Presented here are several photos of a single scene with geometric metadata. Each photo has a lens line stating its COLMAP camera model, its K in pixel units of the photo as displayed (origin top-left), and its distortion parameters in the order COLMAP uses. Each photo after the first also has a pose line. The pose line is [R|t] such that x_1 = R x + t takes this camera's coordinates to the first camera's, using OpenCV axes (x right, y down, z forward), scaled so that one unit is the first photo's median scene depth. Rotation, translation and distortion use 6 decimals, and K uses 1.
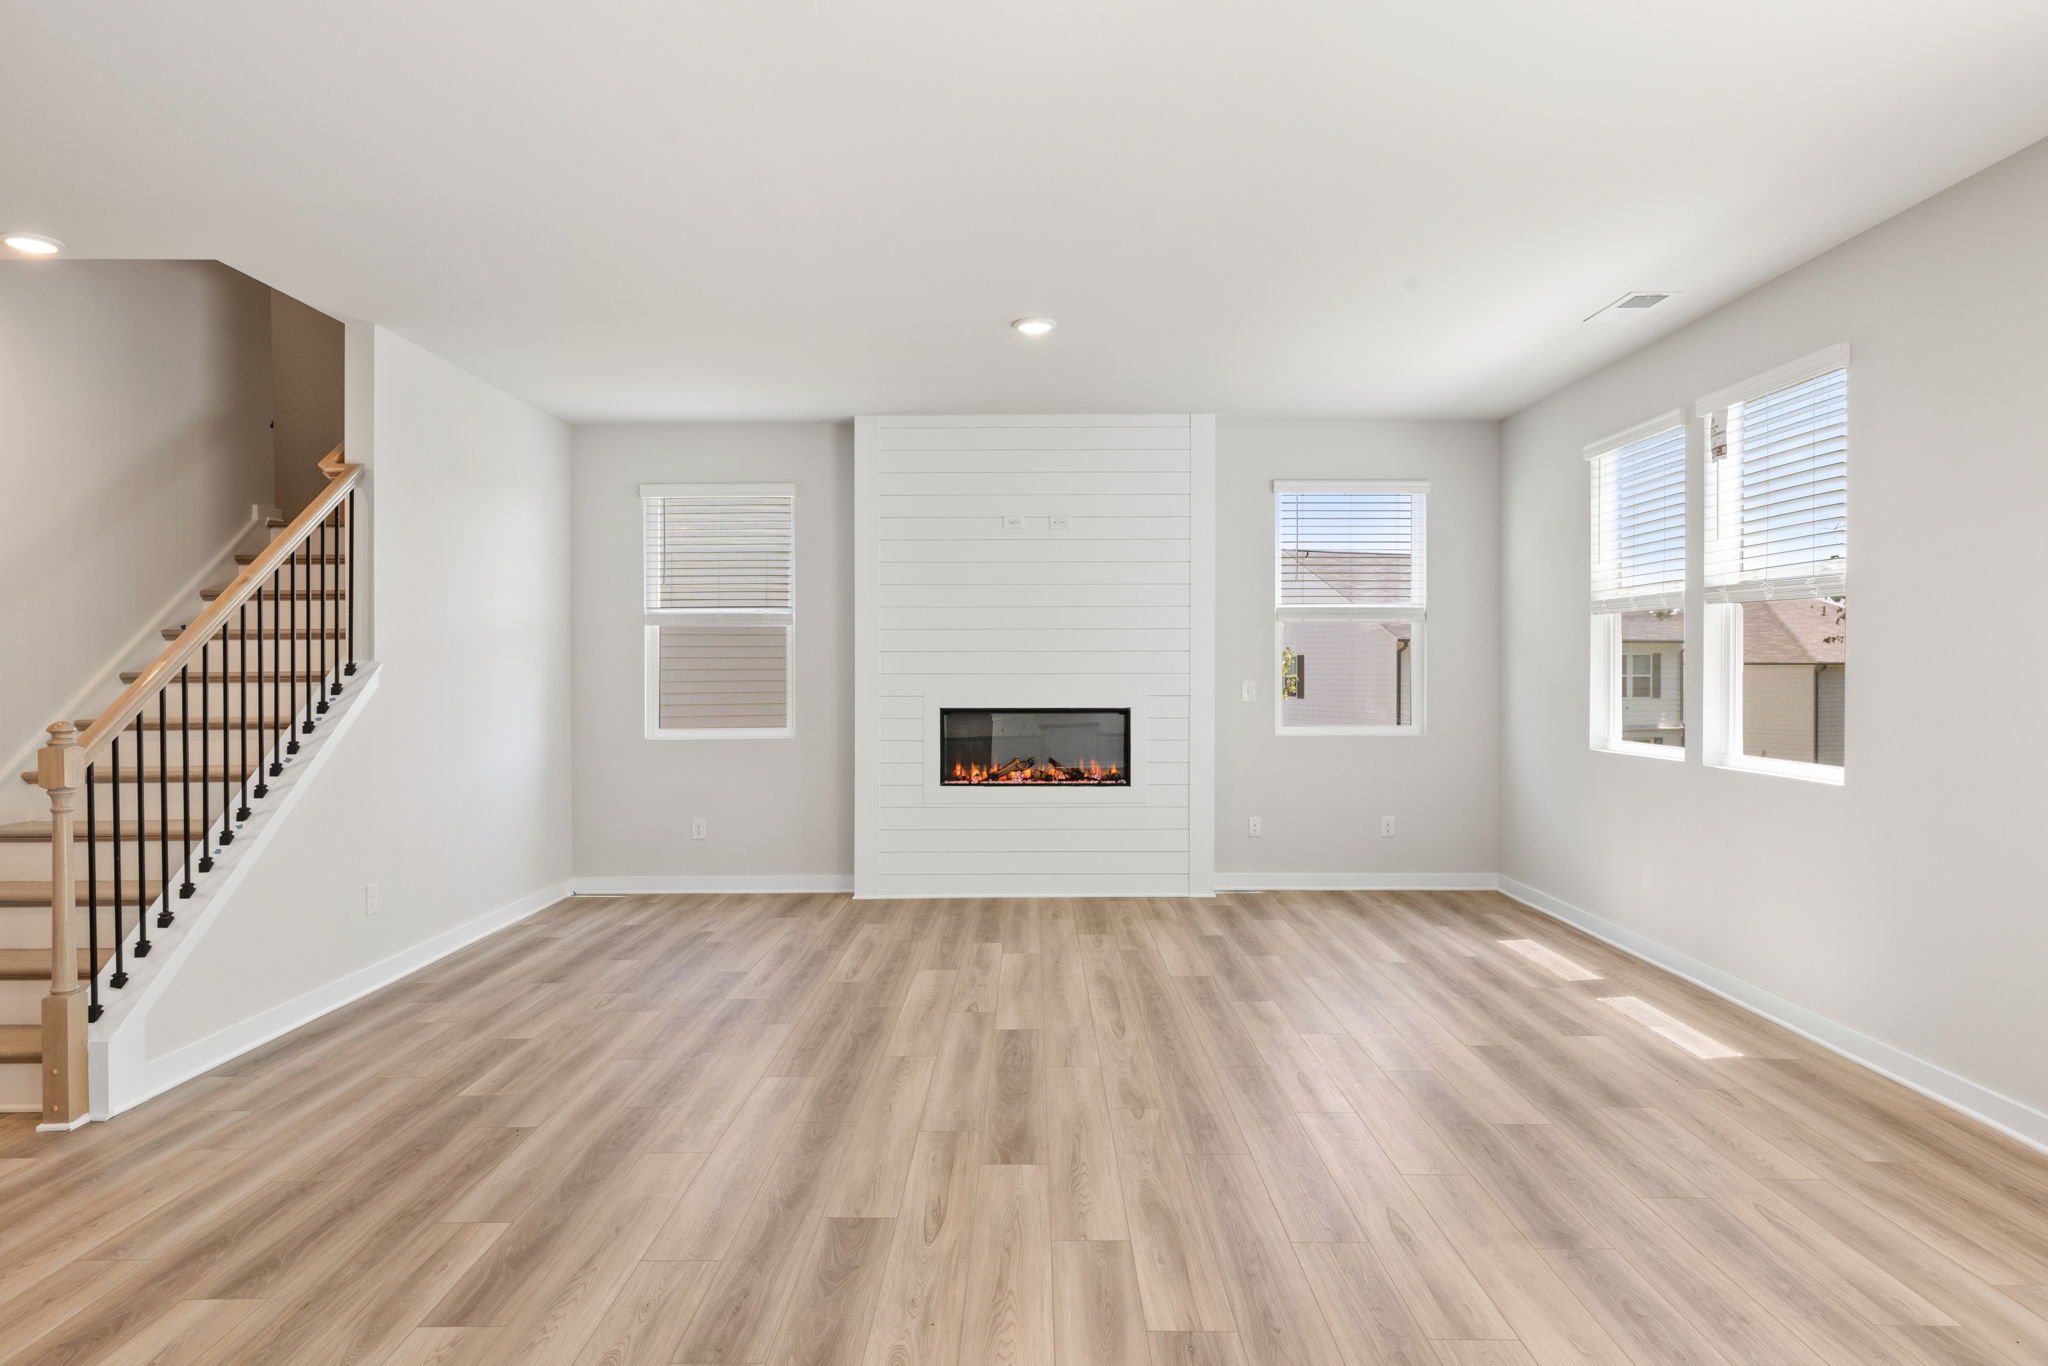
lens RADIAL K [[1235.6, 0, 1026.8], [0, 1235.6, 690.9], [0, 0, 1]] dist [-0.002663, -0.001851]
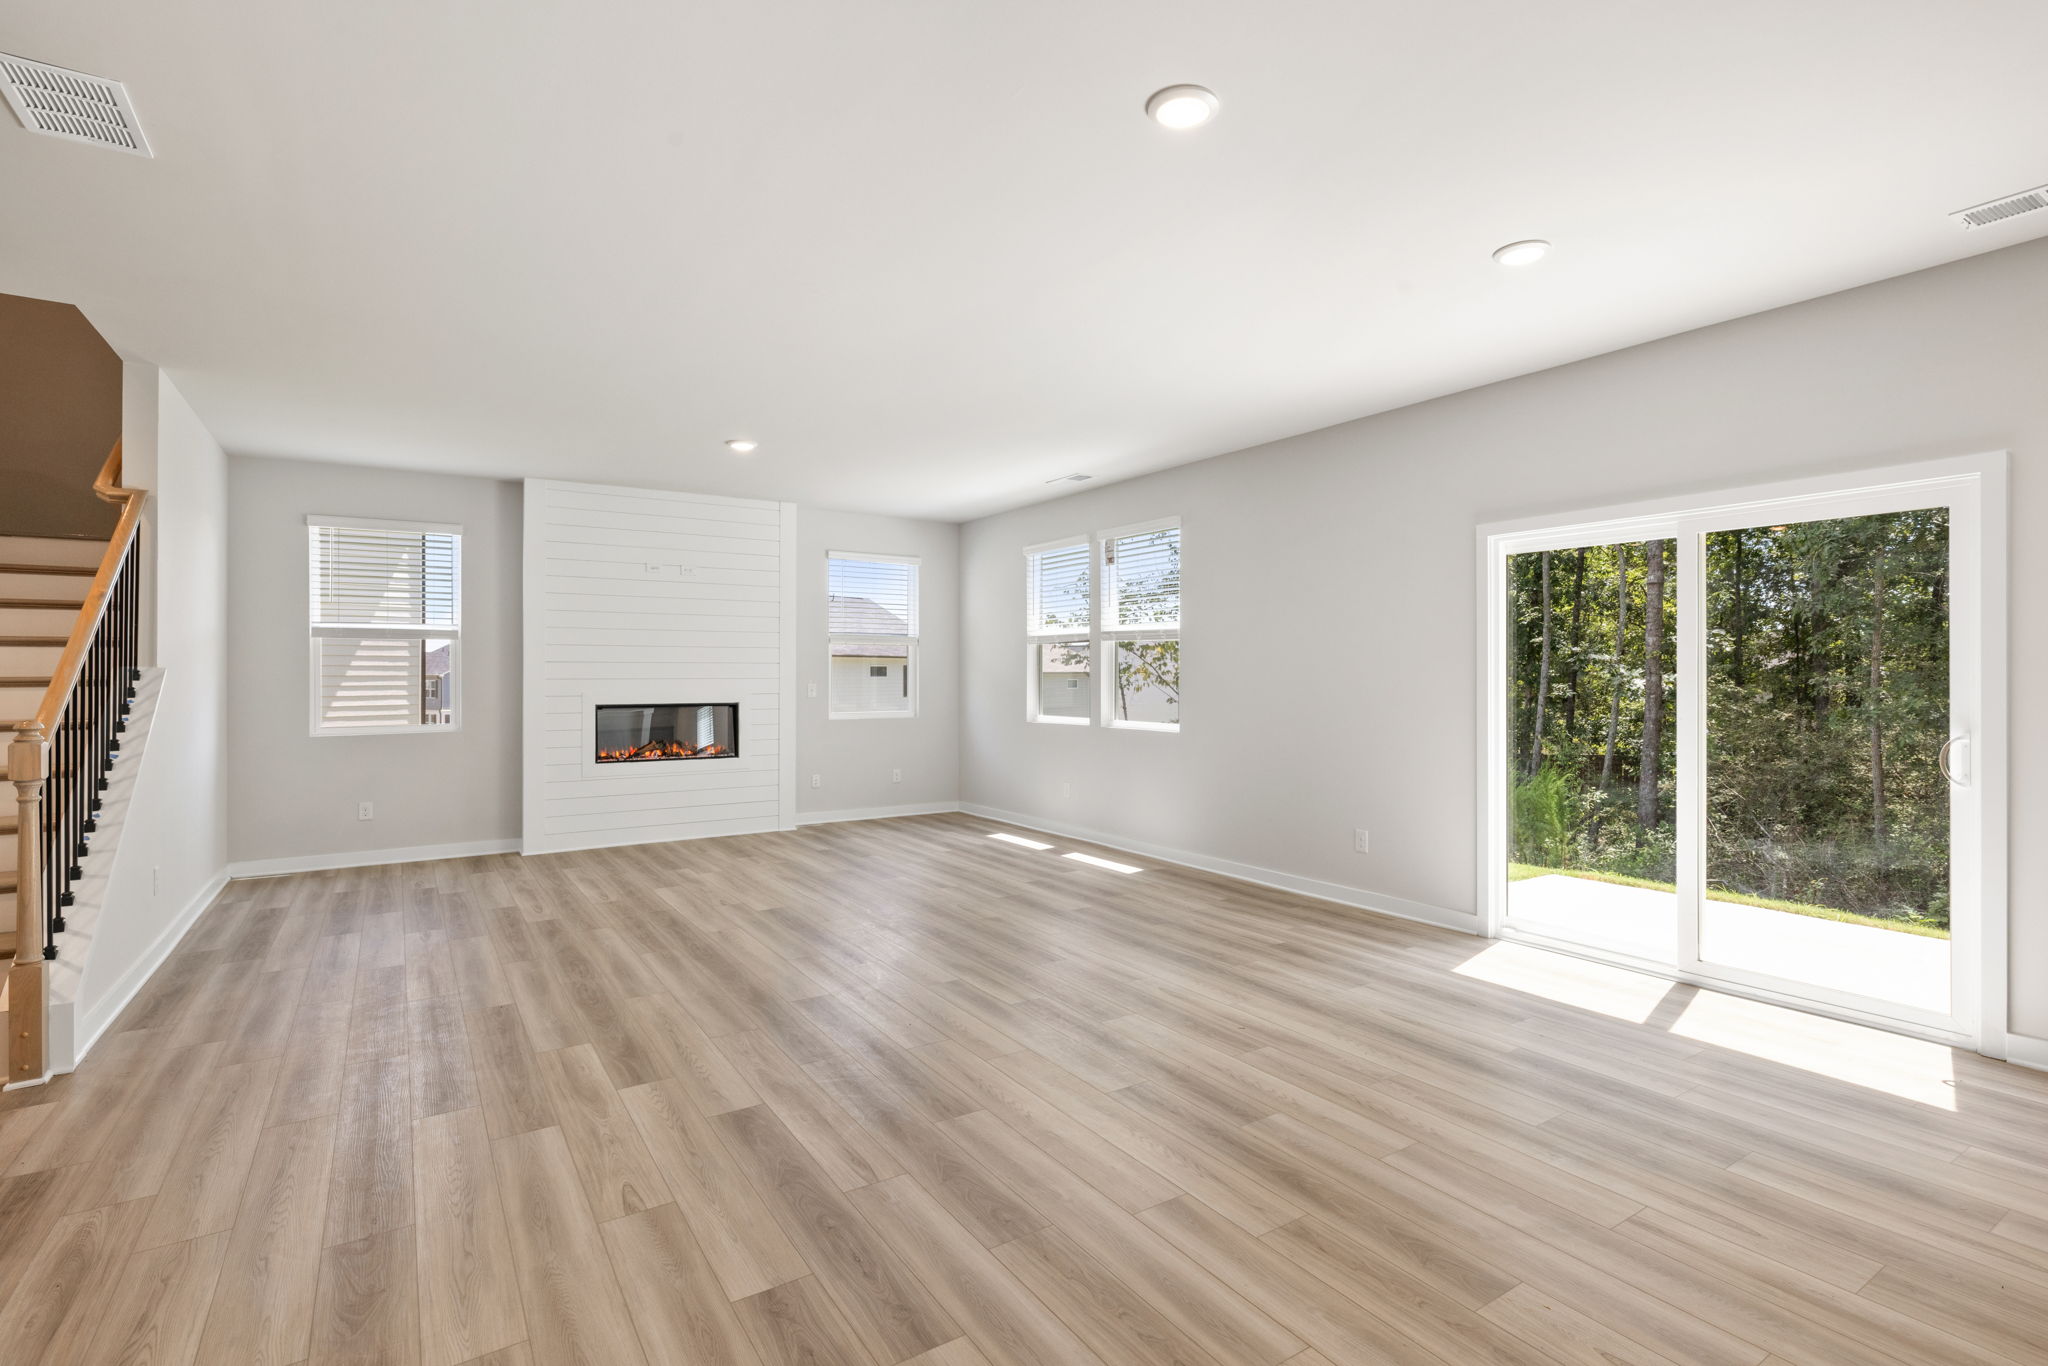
lens RADIAL K [[959.9, 0, 1023.5], [0, 959.9, 677.4], [0, 0, 1]] dist [-0.004391, -0.000652]
pose [[0.836253, -0.000360, 0.548343, -0.311352], [0.009464, 0.999860, -0.013776, 0.003864], [-0.548261, 0.016710, 0.836140, -0.136915]]
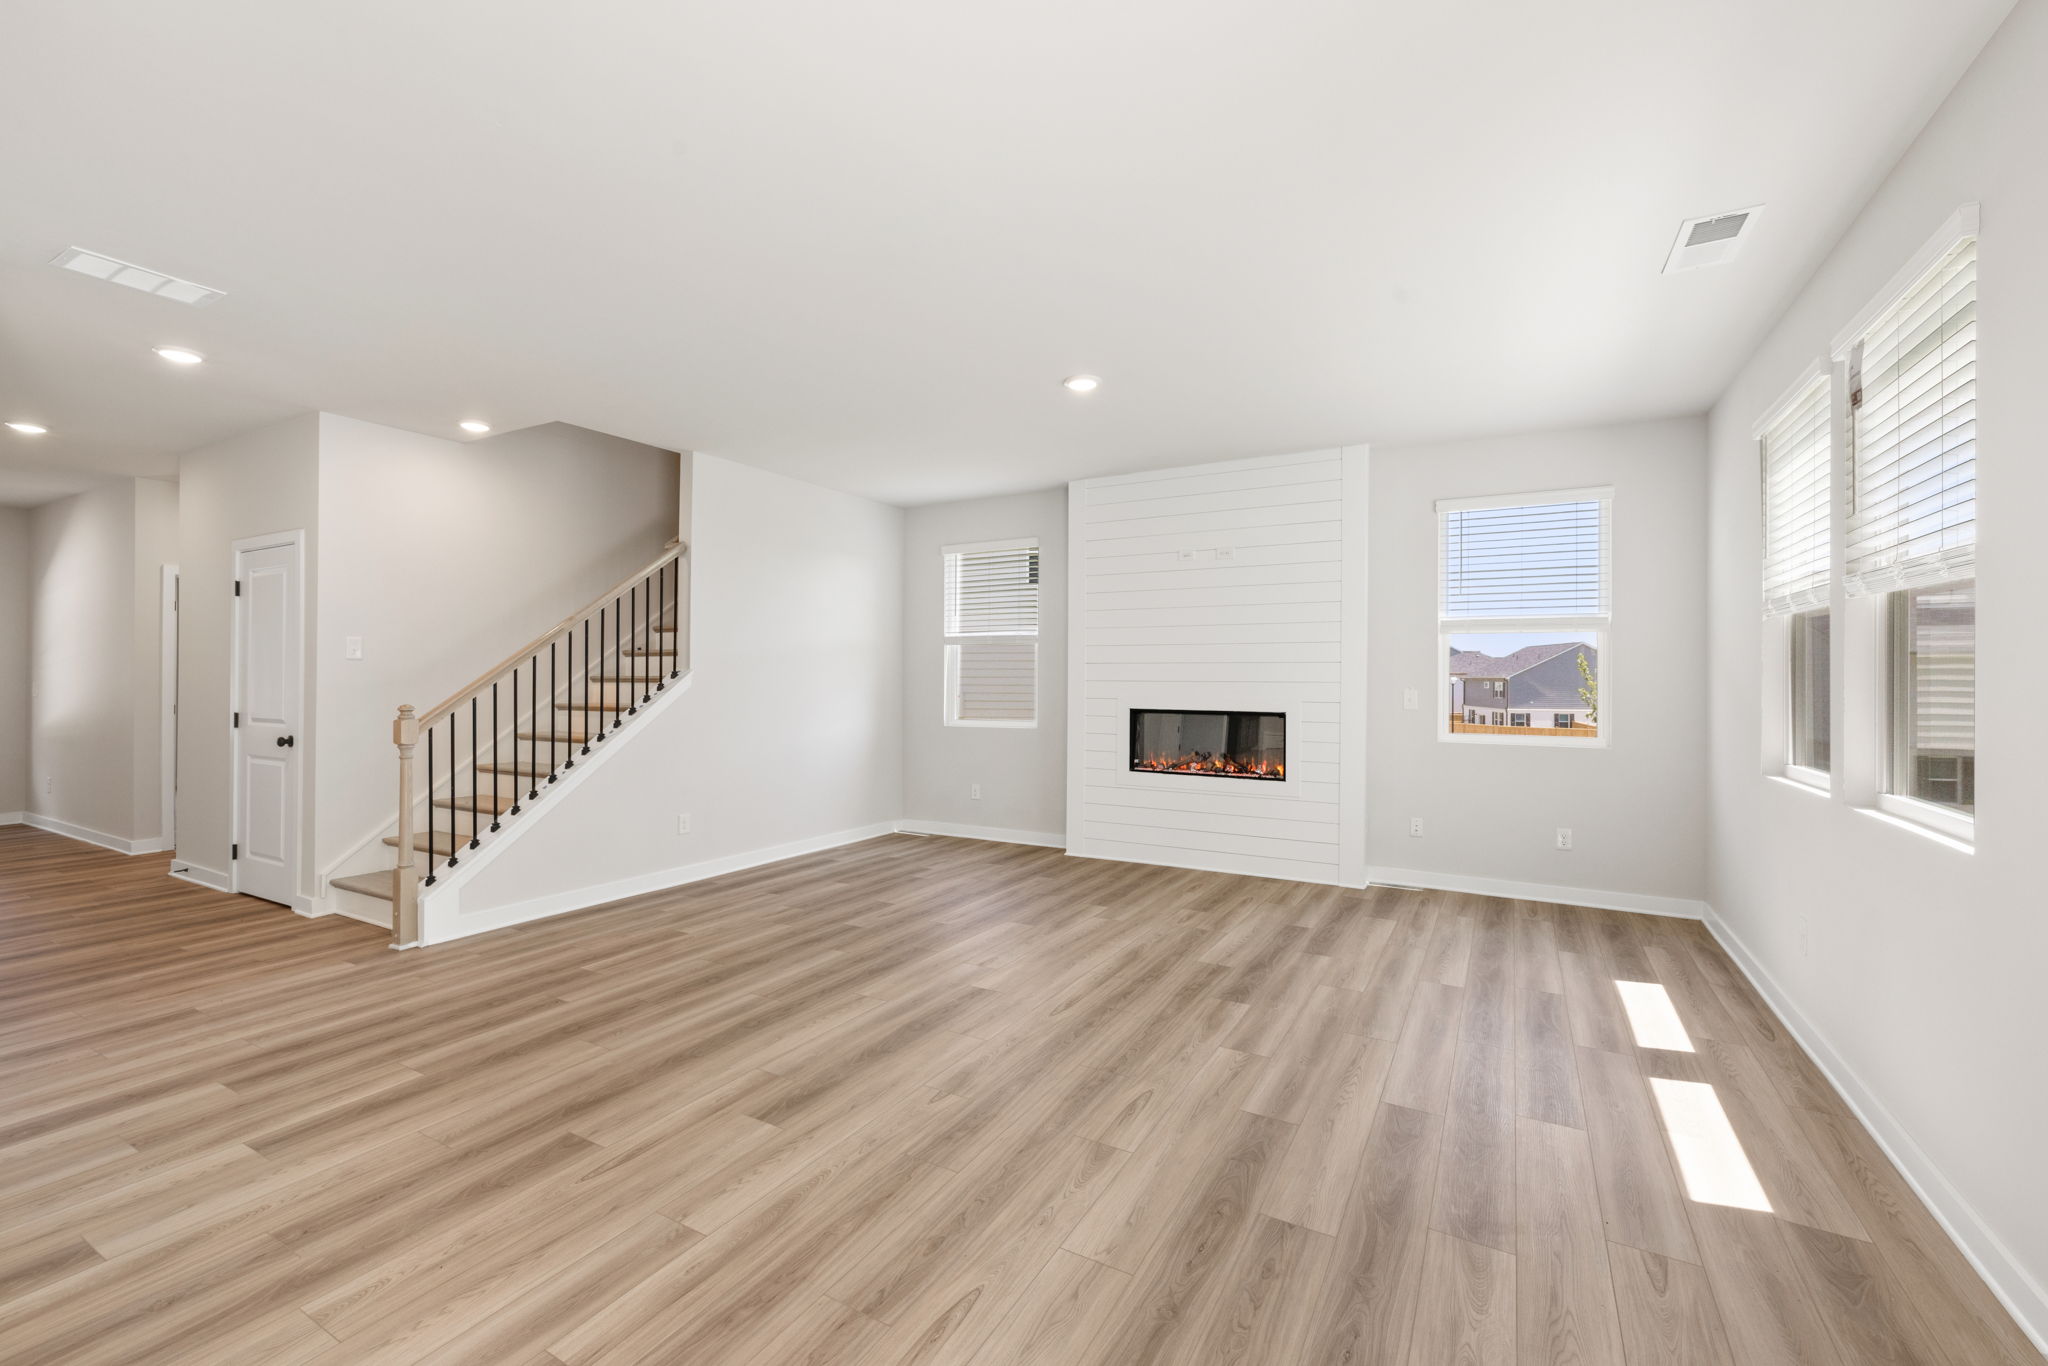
lens RADIAL K [[852.4, 0, 1025.8], [0, 852.4, 681.8], [0, 0, 1]] dist [-0.001444, 0.000024]
pose [[0.872340, 0.008621, -0.488823, 0.320850], [-0.014431, 0.999863, -0.008120, -0.005714], [0.488686, 0.014137, 0.872345, 0.248577]]
